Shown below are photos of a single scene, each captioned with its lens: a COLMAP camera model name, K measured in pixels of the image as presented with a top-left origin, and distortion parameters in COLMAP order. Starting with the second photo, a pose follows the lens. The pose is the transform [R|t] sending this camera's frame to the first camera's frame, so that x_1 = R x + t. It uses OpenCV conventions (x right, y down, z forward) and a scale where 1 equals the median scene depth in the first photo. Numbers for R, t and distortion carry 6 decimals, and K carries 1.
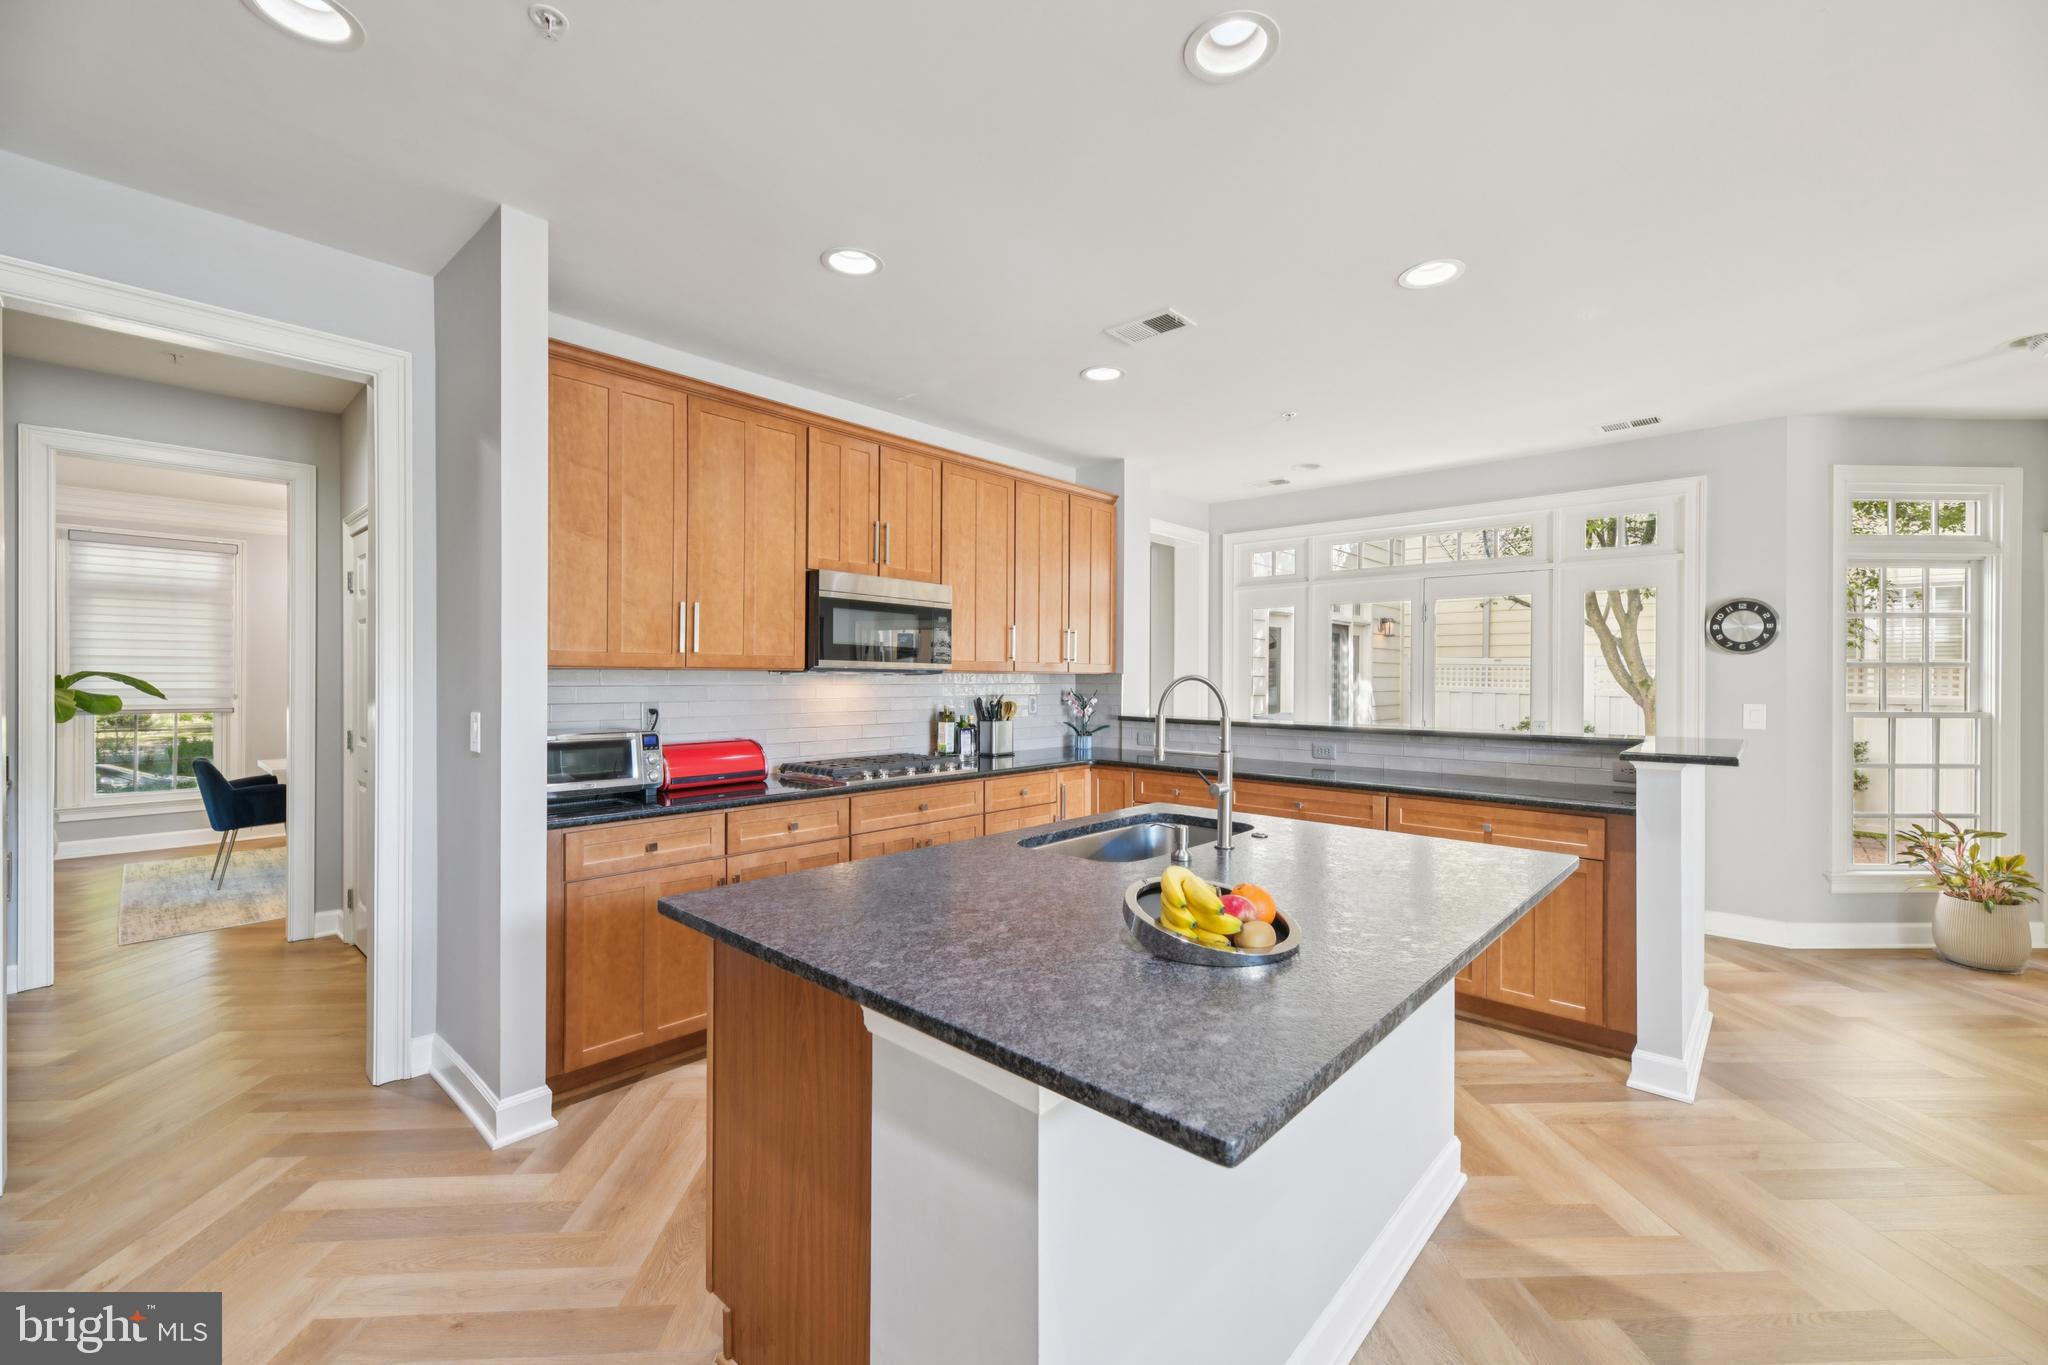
lens RADIAL K [[833.3, 0, 1035.6], [0, 833.3, 679.7], [0, 0, 1]] dist [0.004290, 0.000674]
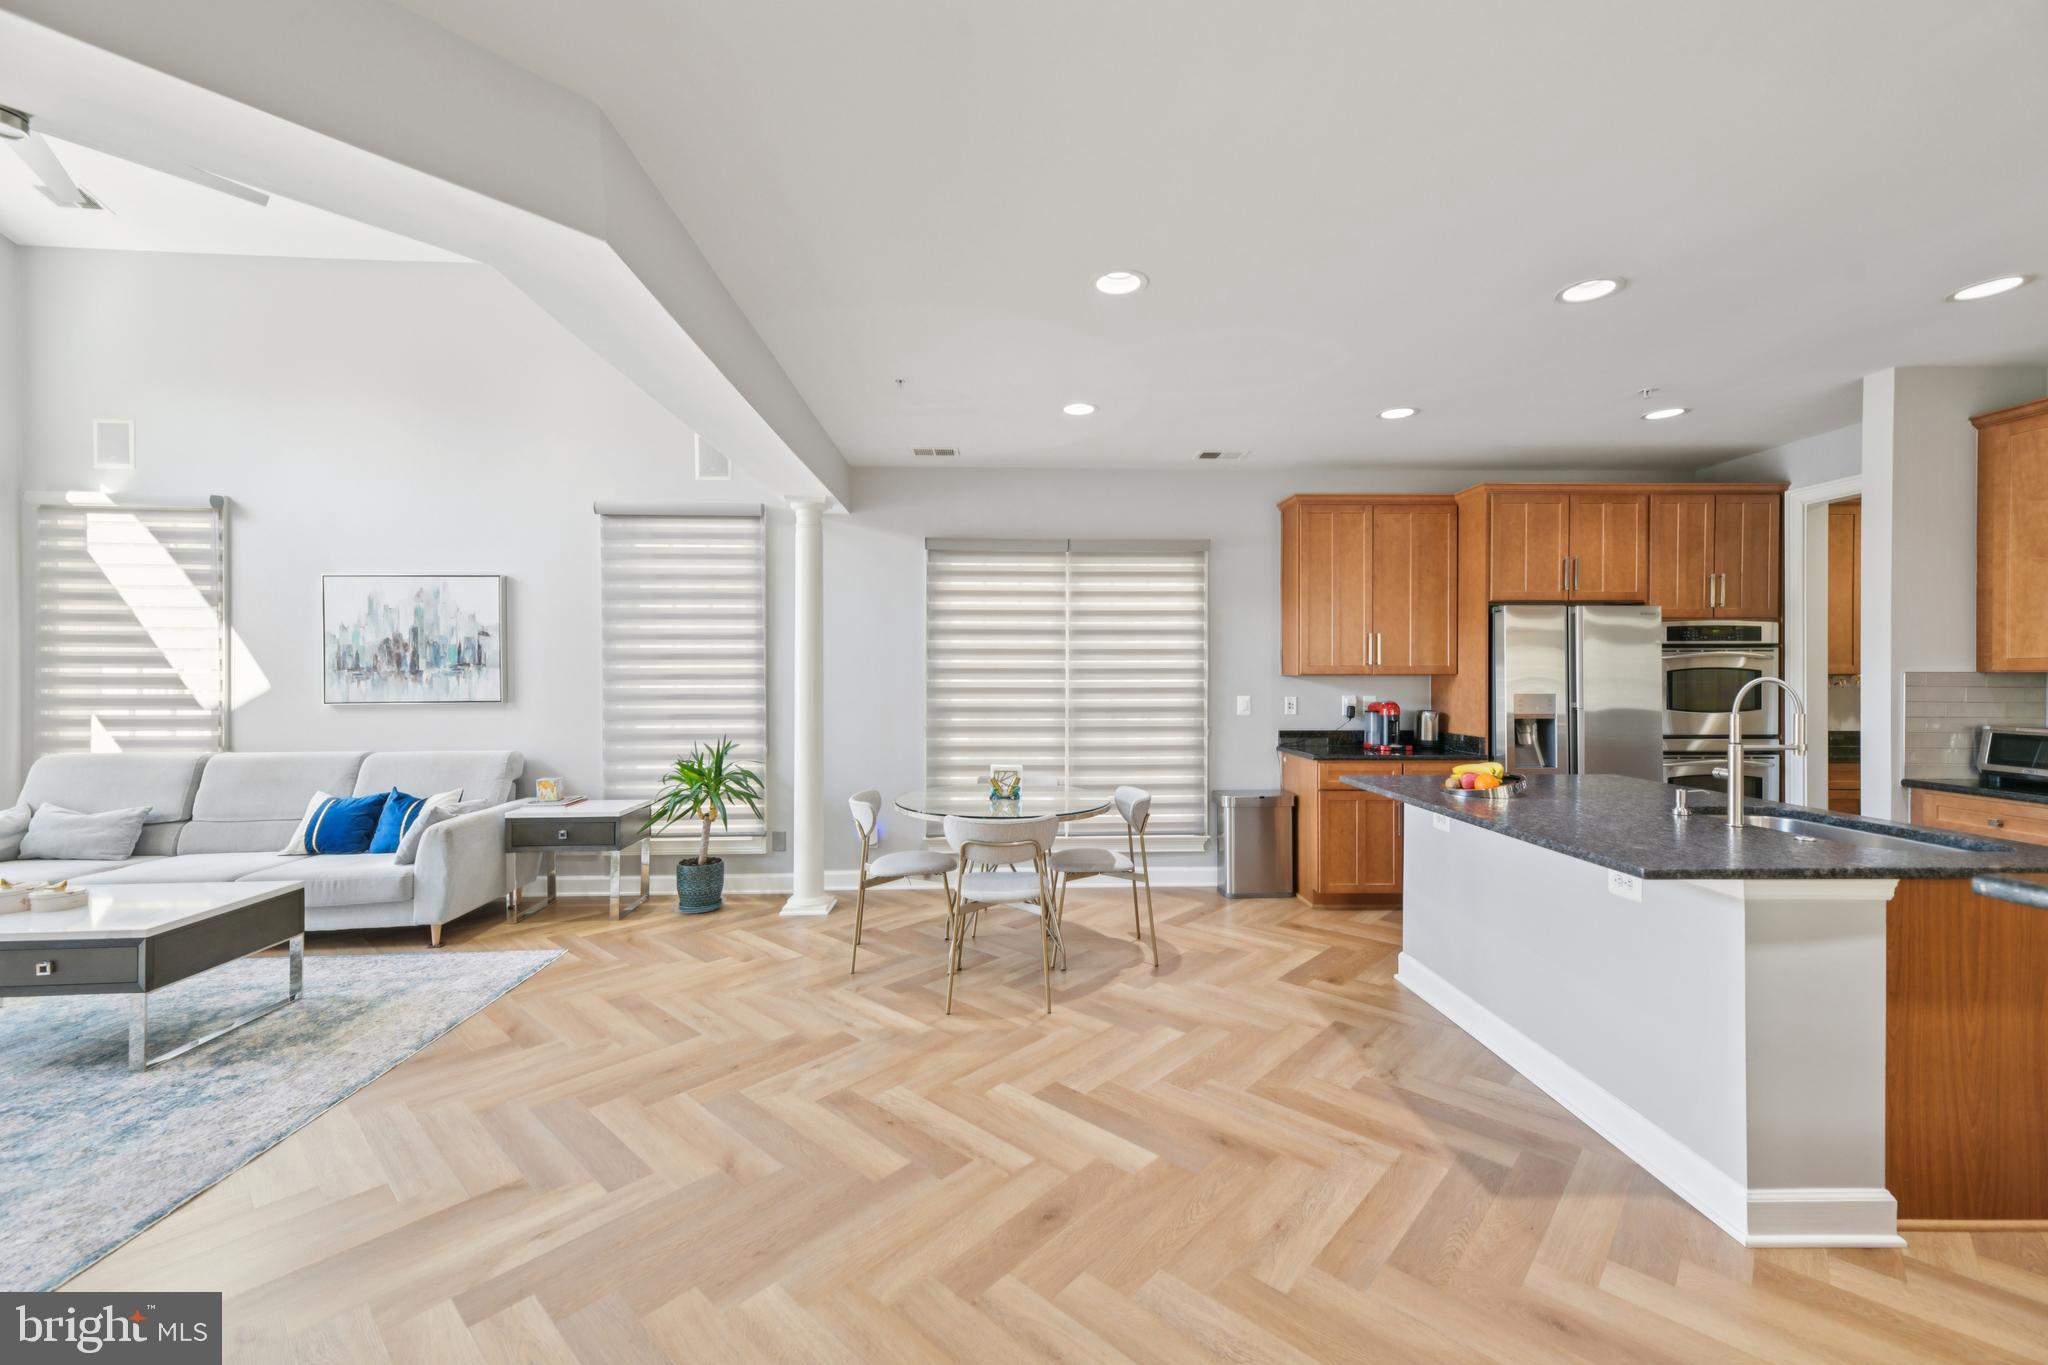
lens RADIAL K [[831.5, 0, 1026.1], [0, 831.5, 679.6], [0, 0, 1]] dist [0.022966, -0.000359]
pose [[-0.718255, 0.001715, -0.695777, 0.905542], [-0.004493, 0.999965, 0.007102, -0.003717], [0.695765, 0.008227, -0.718222, 0.599520]]
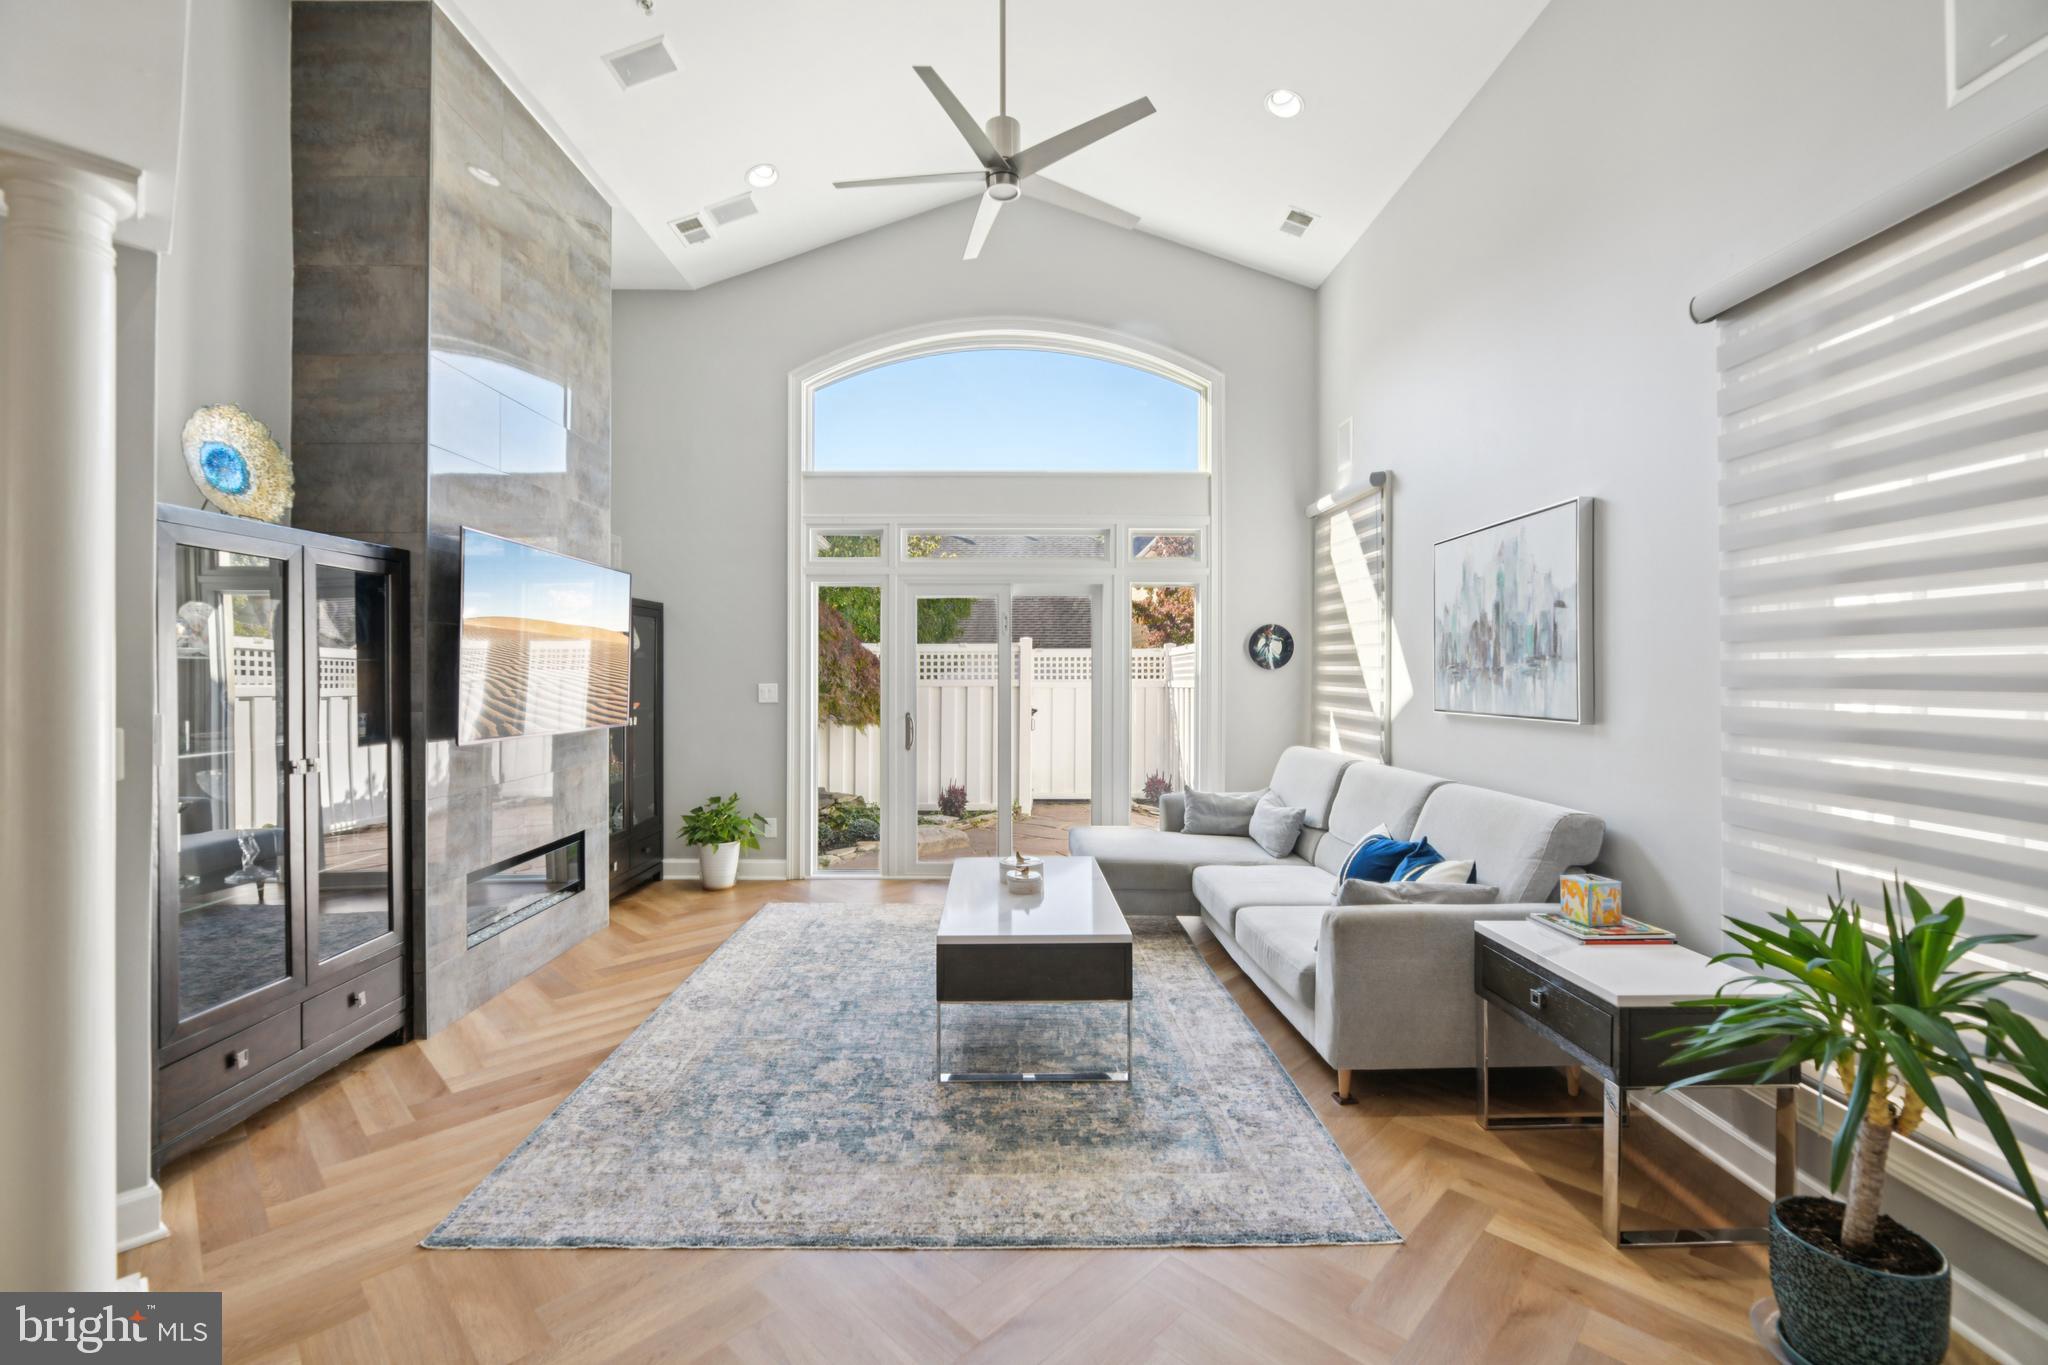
lens RADIAL K [[866.1, 0, 1014.4], [0, 866.1, 668.7], [0, 0, 1]] dist [-0.002502, -0.000582]
pose [[-0.672036, -0.004433, 0.740506, 0.386702], [-0.002373, 0.999990, 0.003833, -0.005004], [-0.740515, 0.000818, -0.672039, 0.008916]]
